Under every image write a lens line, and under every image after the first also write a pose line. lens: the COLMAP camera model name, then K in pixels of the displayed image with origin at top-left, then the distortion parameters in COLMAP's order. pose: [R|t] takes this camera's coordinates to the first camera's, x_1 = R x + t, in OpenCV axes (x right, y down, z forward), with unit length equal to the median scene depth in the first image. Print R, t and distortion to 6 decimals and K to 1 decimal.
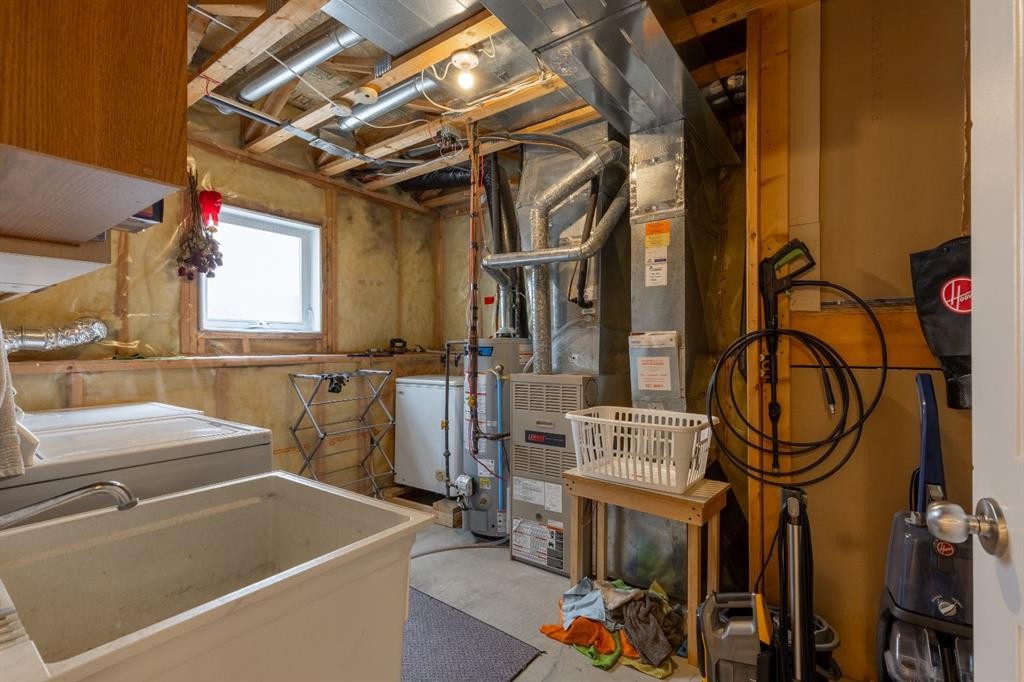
lens RADIAL K [[467.9, 0, 505.0], [0, 467.9, 344.2], [0, 0, 1]] dist [-0.000842, -0.002617]
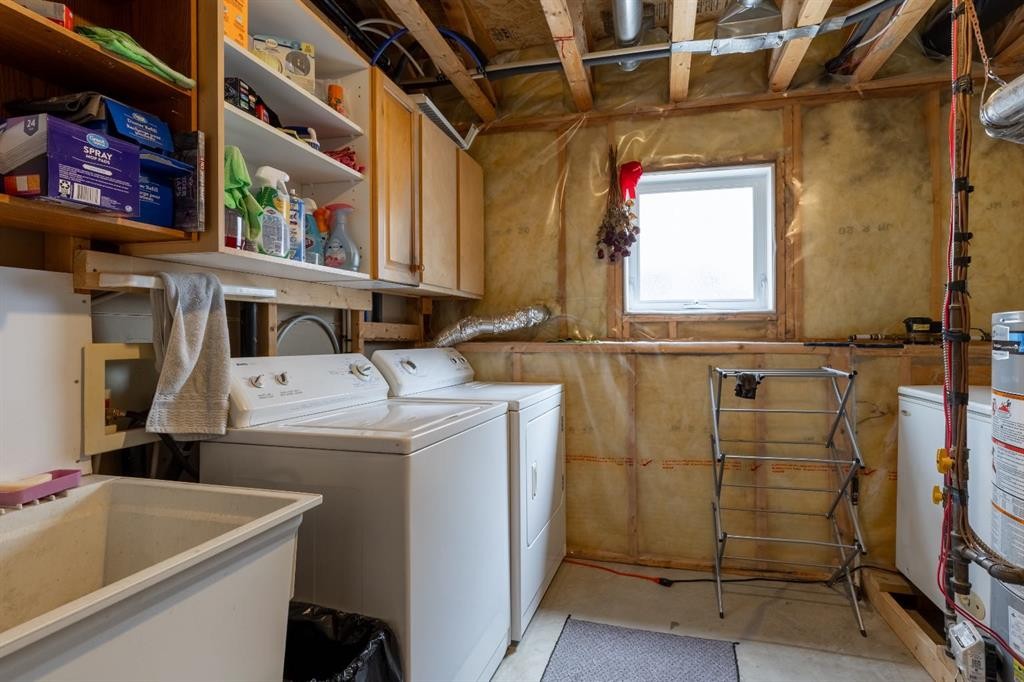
lens RADIAL K [[467.9, 0, 513.3], [0, 467.9, 330.7], [0, 0, 1]] dist [-0.000842, -0.002617]
pose [[0.389502, 0.000778, -0.921025, 0.116672], [0.002983, 0.999993, 0.002106, 0.002295], [0.921021, -0.003568, 0.389497, 0.367639]]
